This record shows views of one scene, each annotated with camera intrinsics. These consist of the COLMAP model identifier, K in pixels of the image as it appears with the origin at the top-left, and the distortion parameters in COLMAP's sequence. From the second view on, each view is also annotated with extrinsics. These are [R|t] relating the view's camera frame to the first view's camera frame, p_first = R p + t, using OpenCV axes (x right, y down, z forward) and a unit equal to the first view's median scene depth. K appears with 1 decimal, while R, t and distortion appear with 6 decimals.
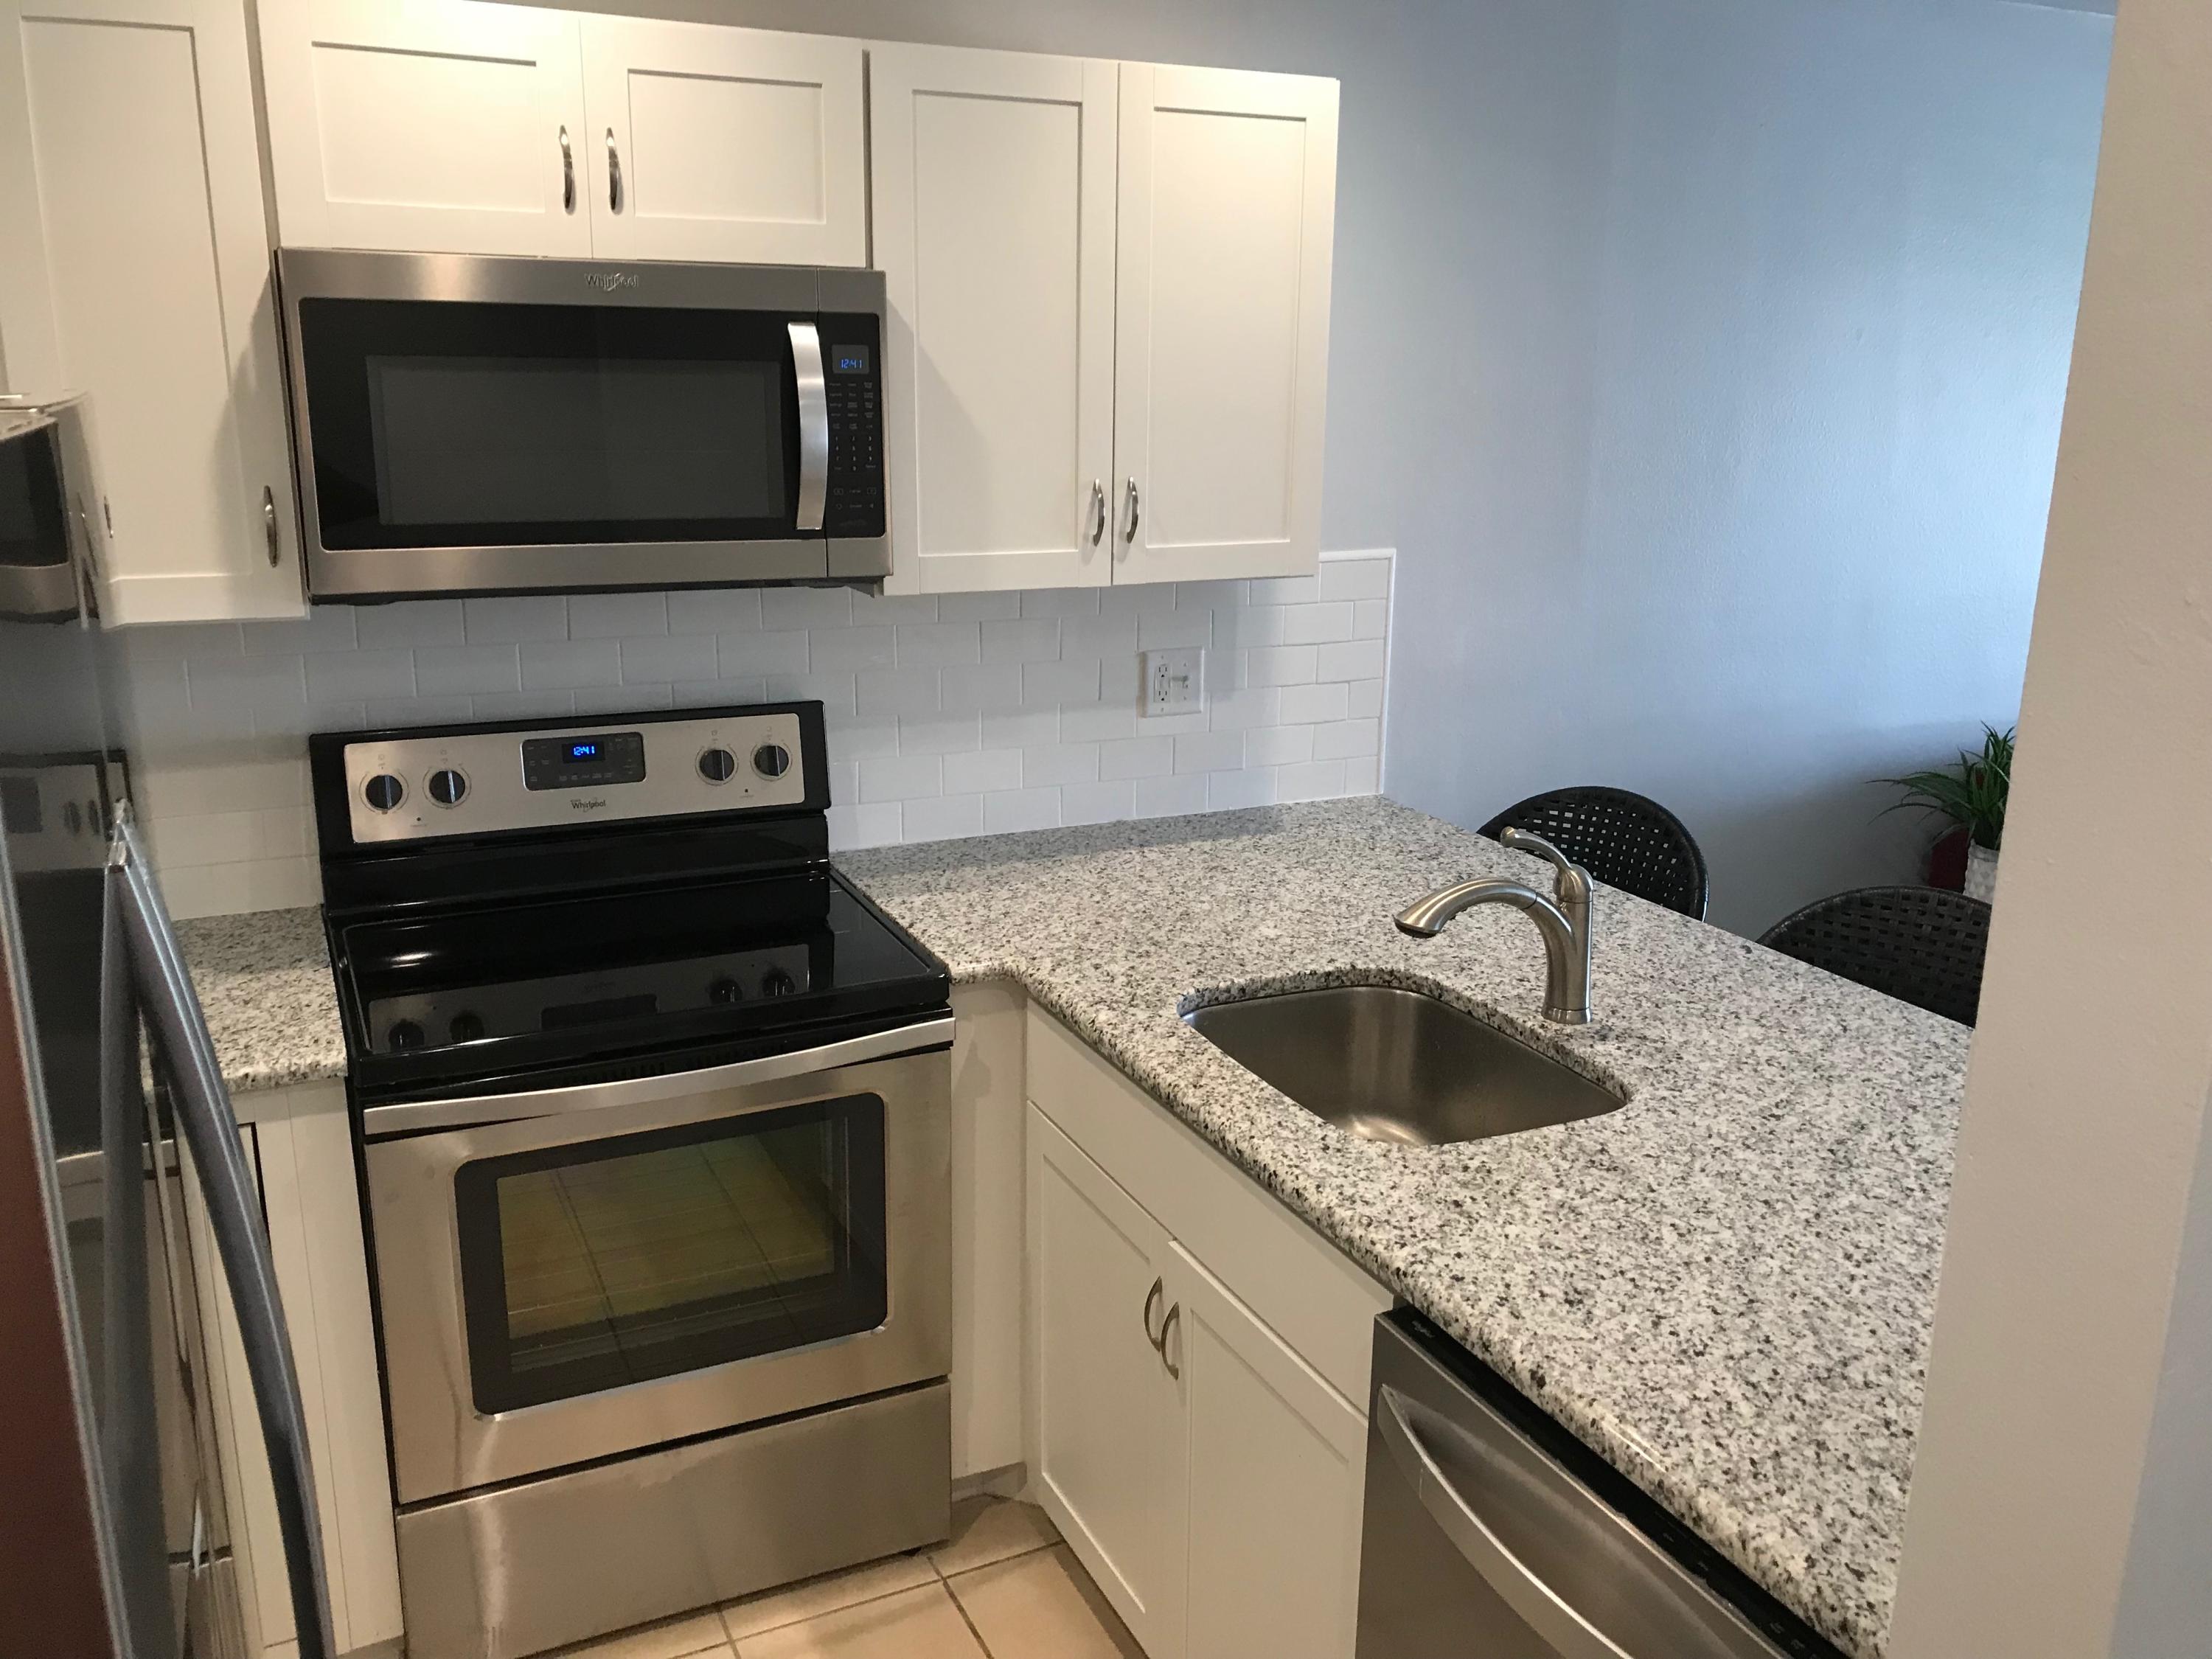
lens RADIAL K [[1818.4, 0, 1117.5], [0, 1818.4, 824.9], [0, 0, 1]] dist [-0.009809, 0.043824]
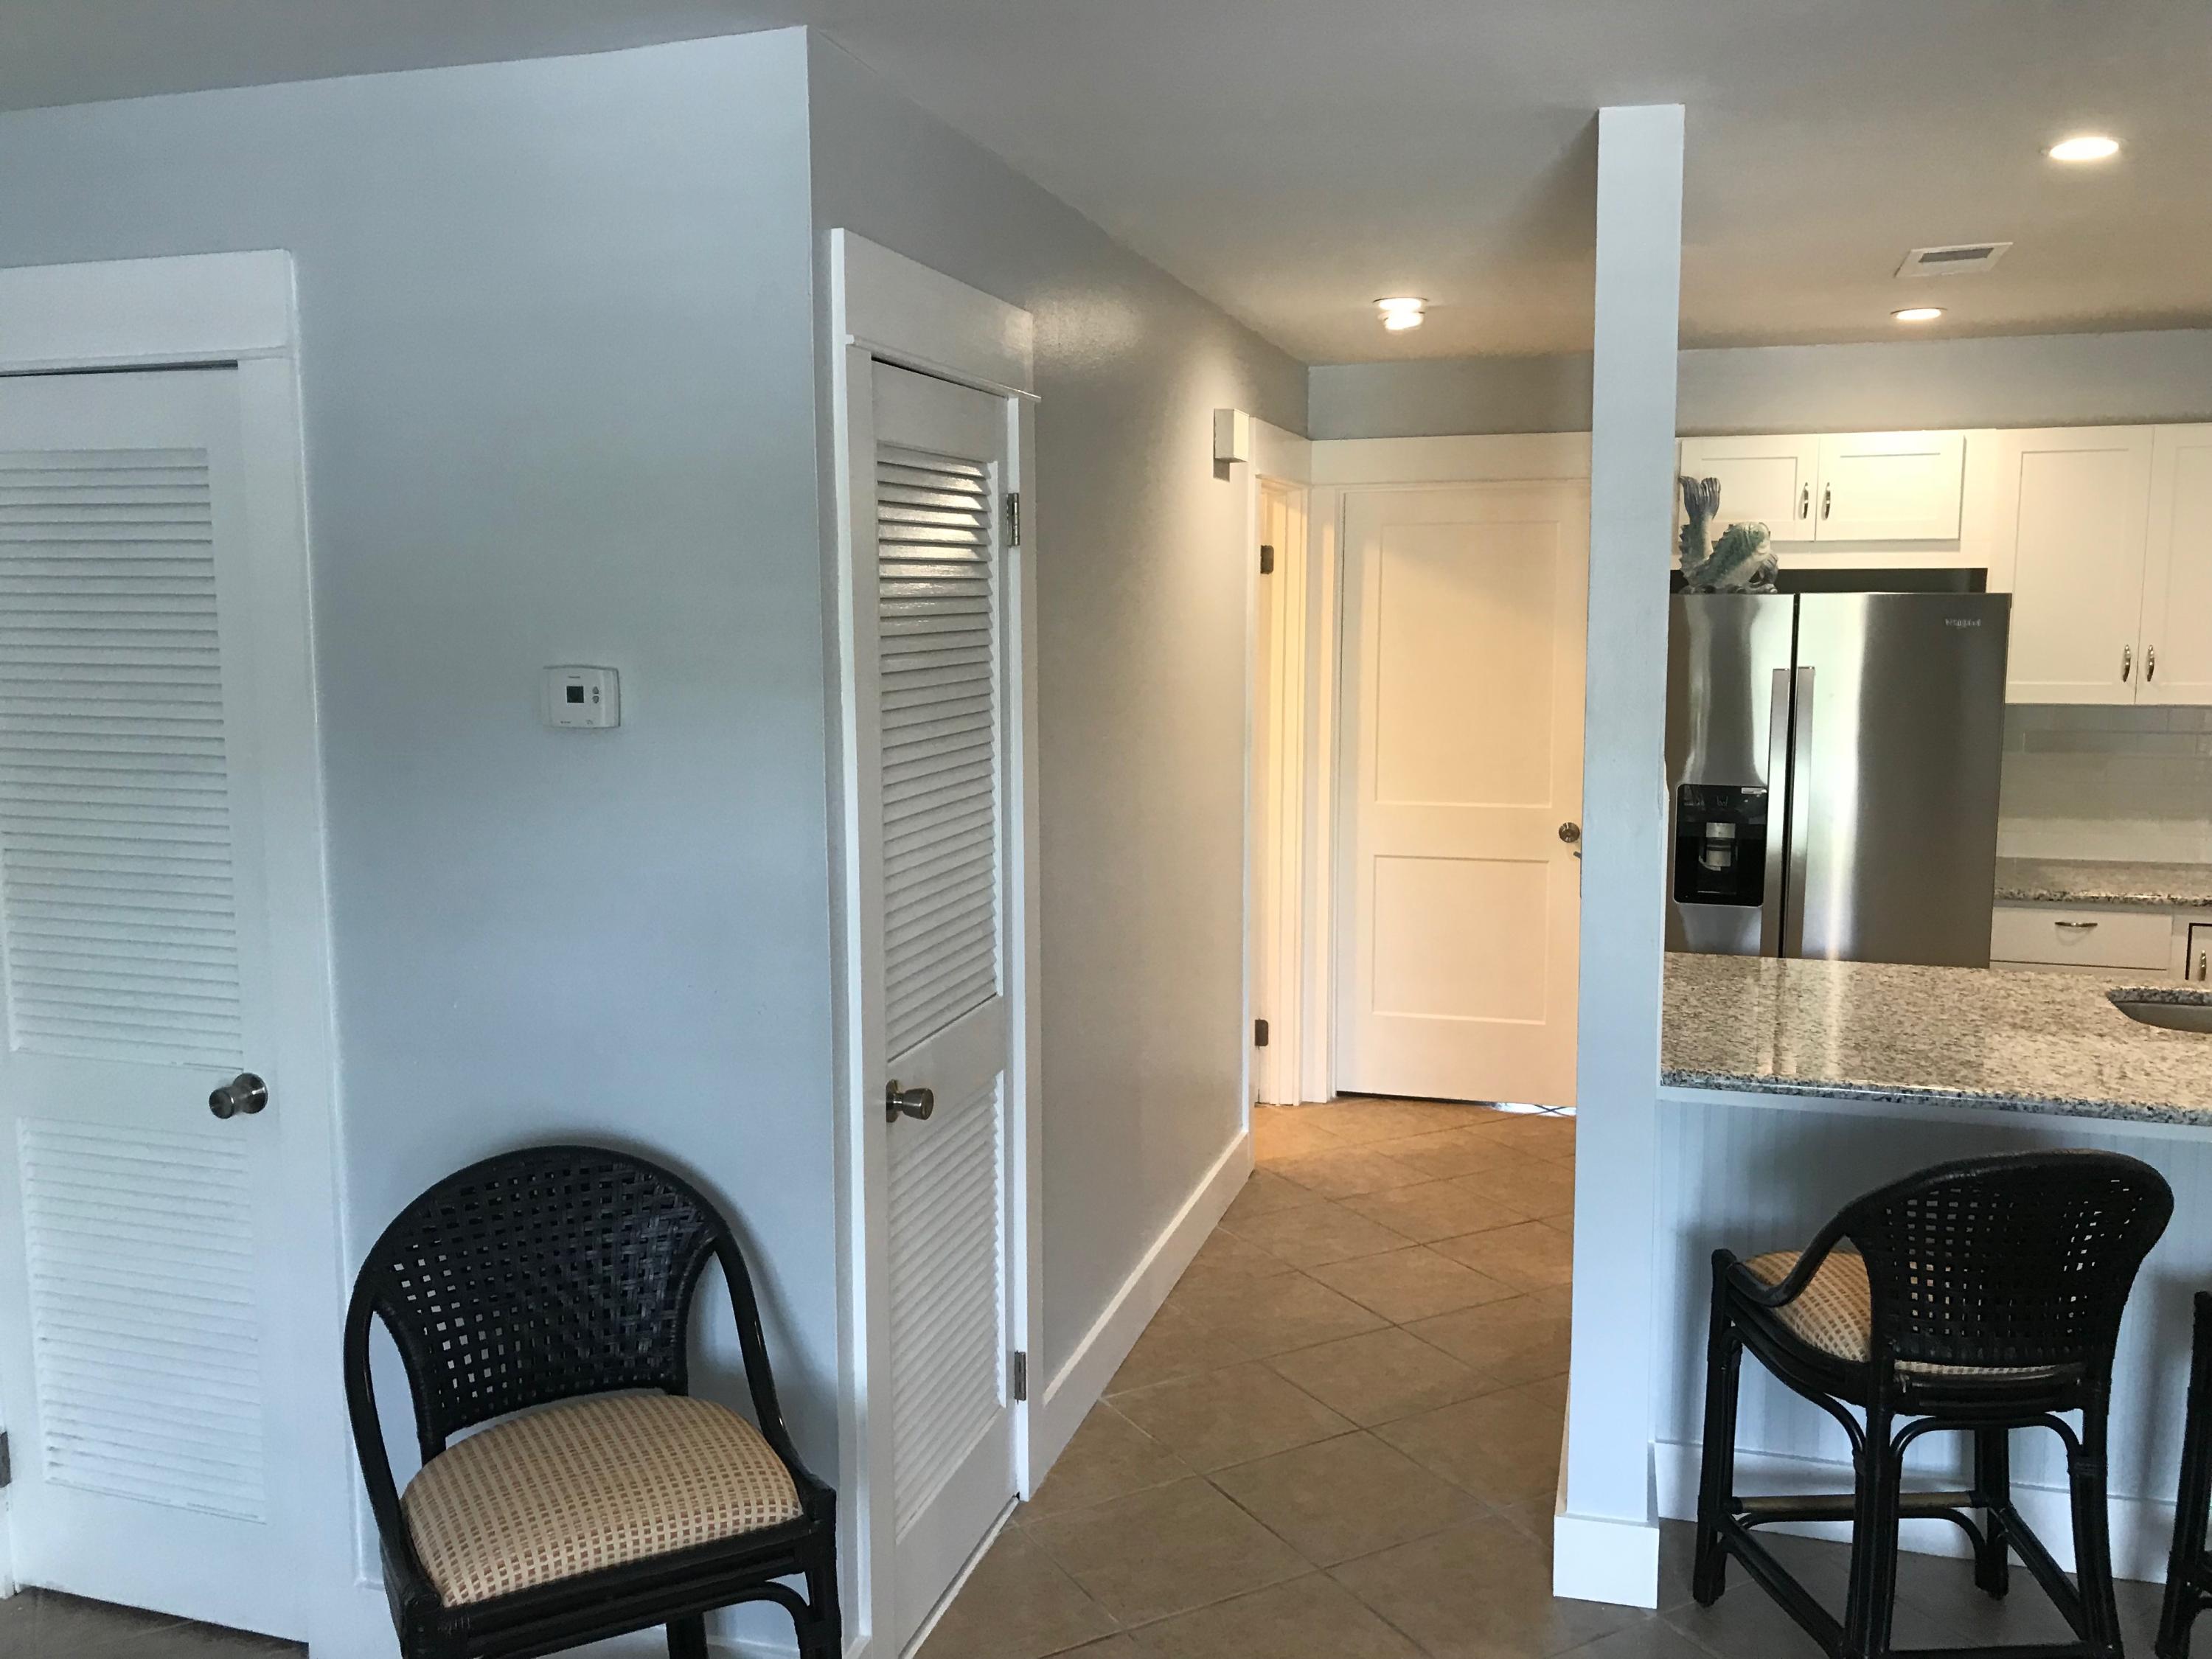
lens RADIAL K [[1818.4, 0, 1117.5], [0, 1818.4, 824.9], [0, 0, 1]] dist [-0.009809, 0.043824]
pose [[-0.669622, 0.075558, -0.738848, 1.554329], [-0.193712, 0.942611, 0.271958, -0.204987], [0.716995, 0.325233, -0.616557, 0.973551]]
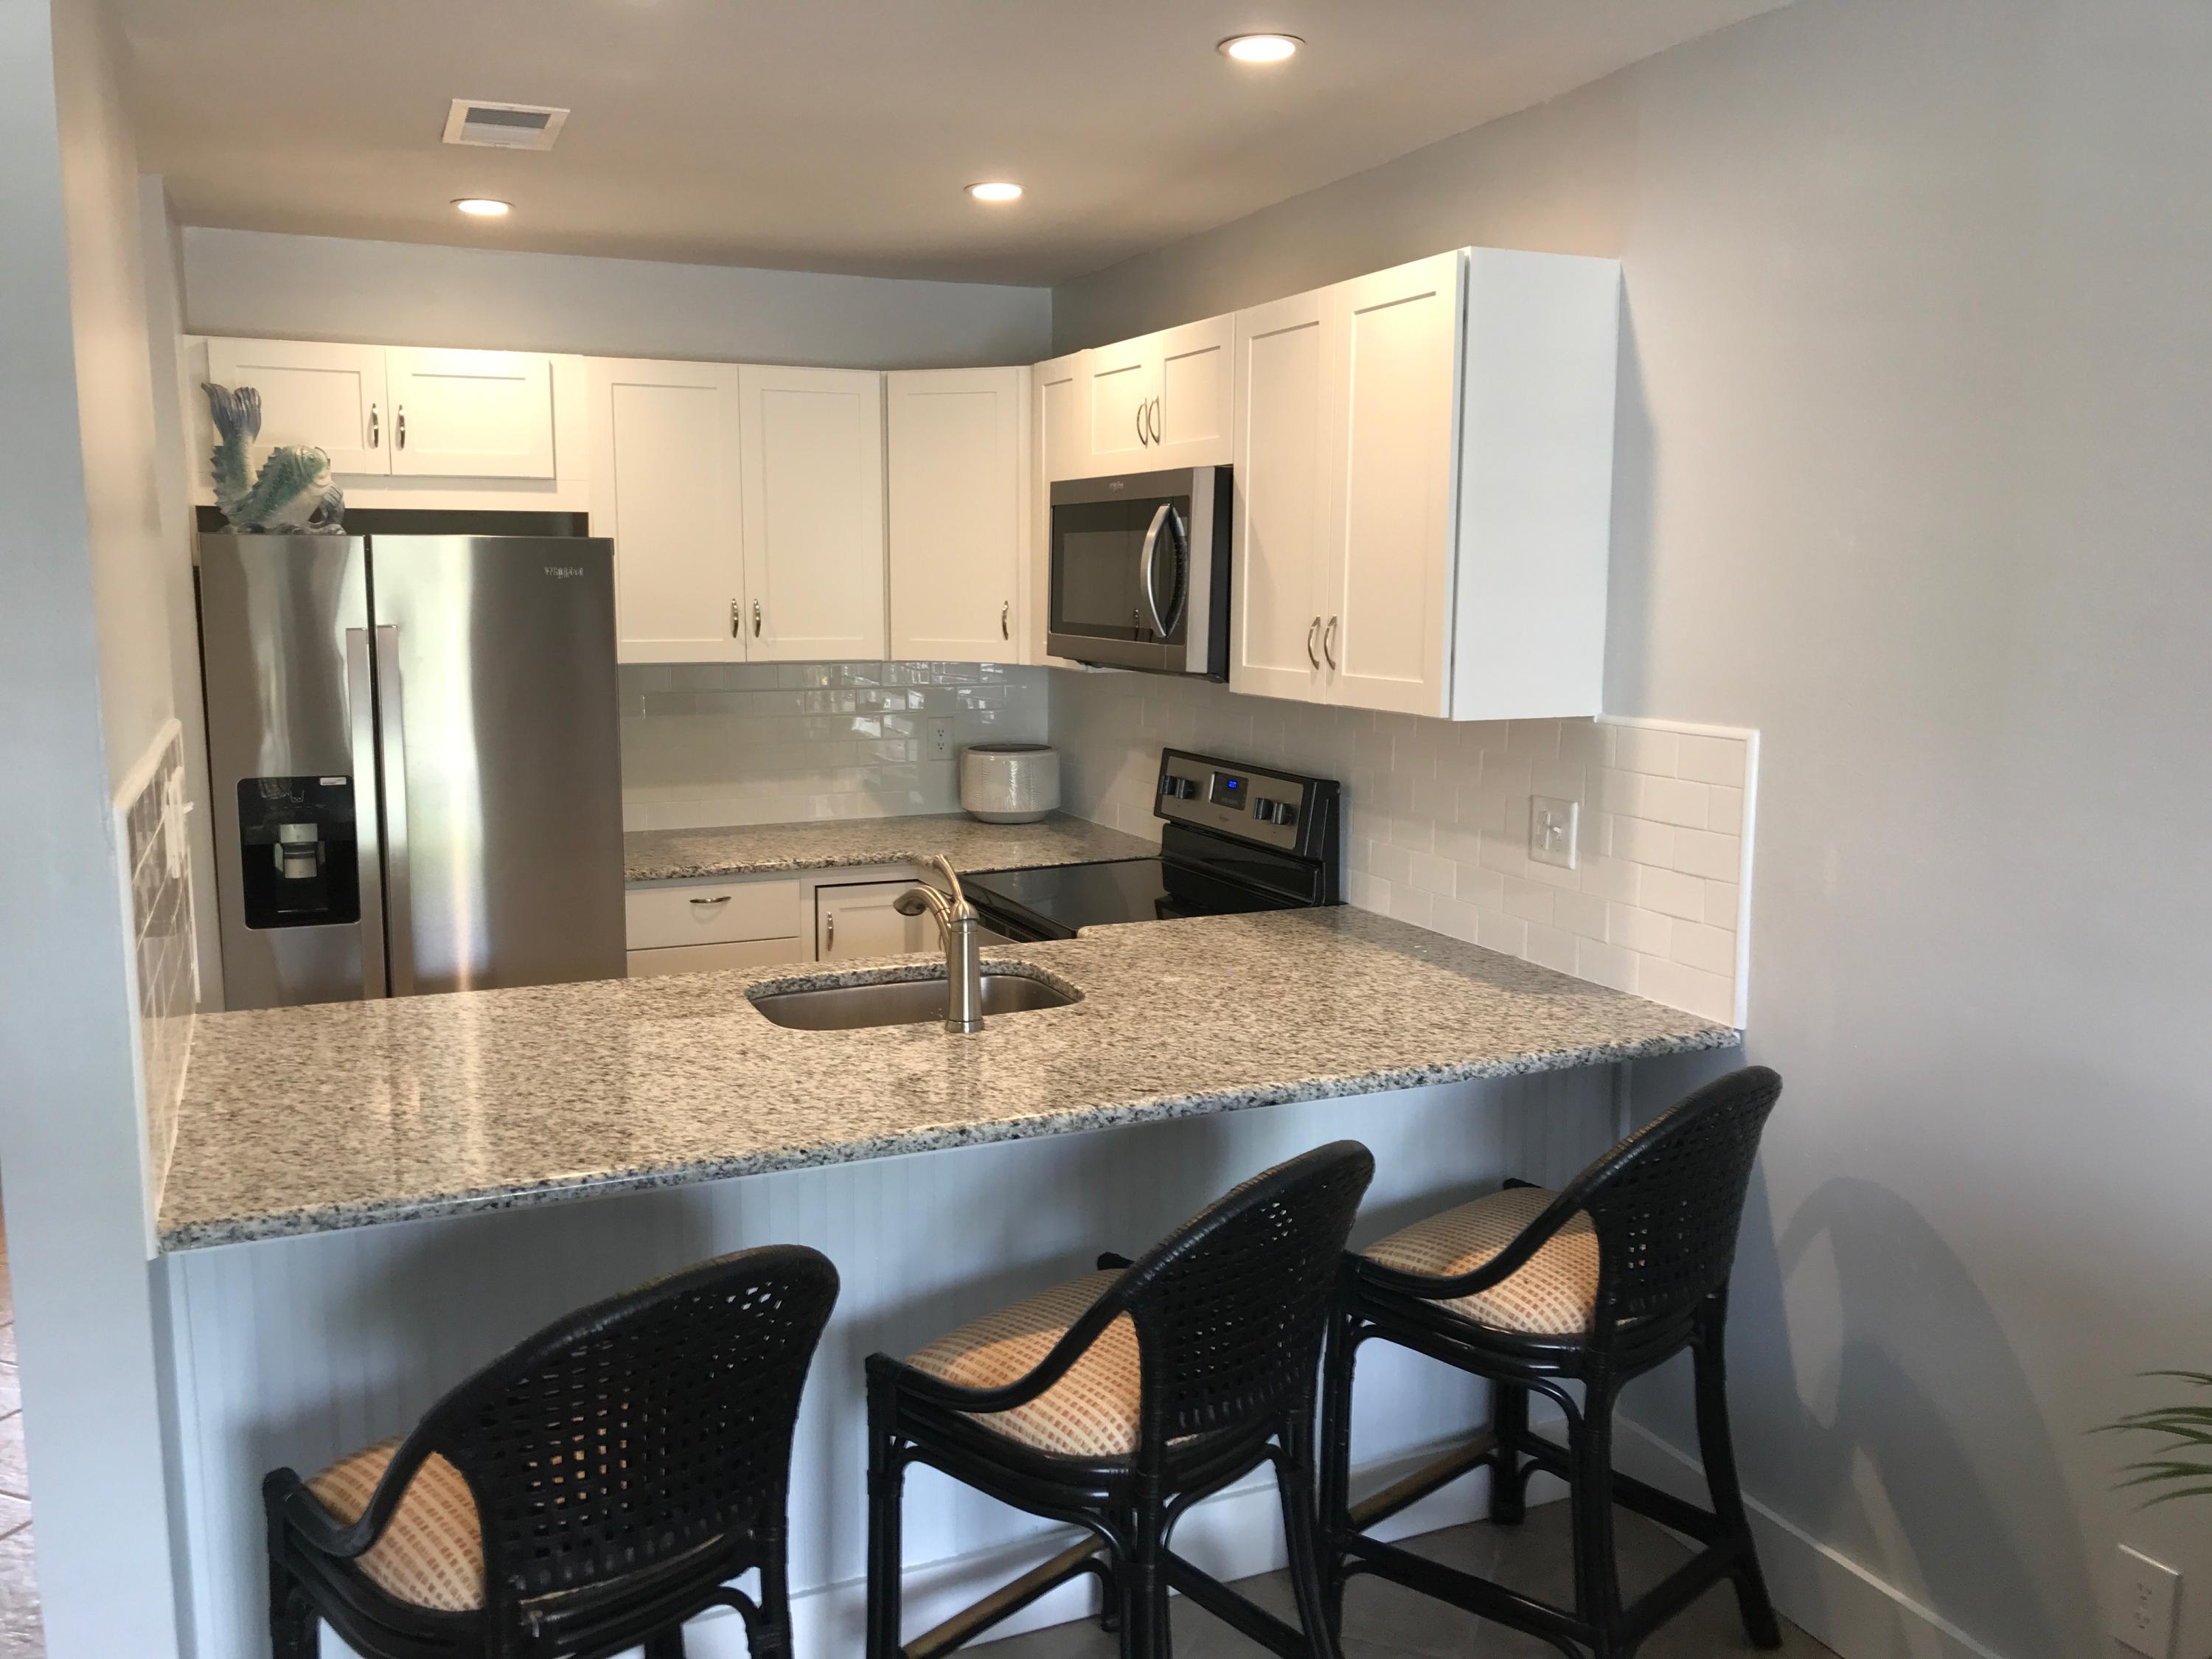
lens RADIAL K [[1818.4, 0, 1117.5], [0, 1818.4, 824.9], [0, 0, 1]] dist [-0.009809, 0.043824]
pose [[-0.024005, 0.122532, -0.992174, 1.233520], [-0.253783, 0.959202, 0.124600, -0.174655], [0.966963, 0.254788, 0.008071, 0.905848]]
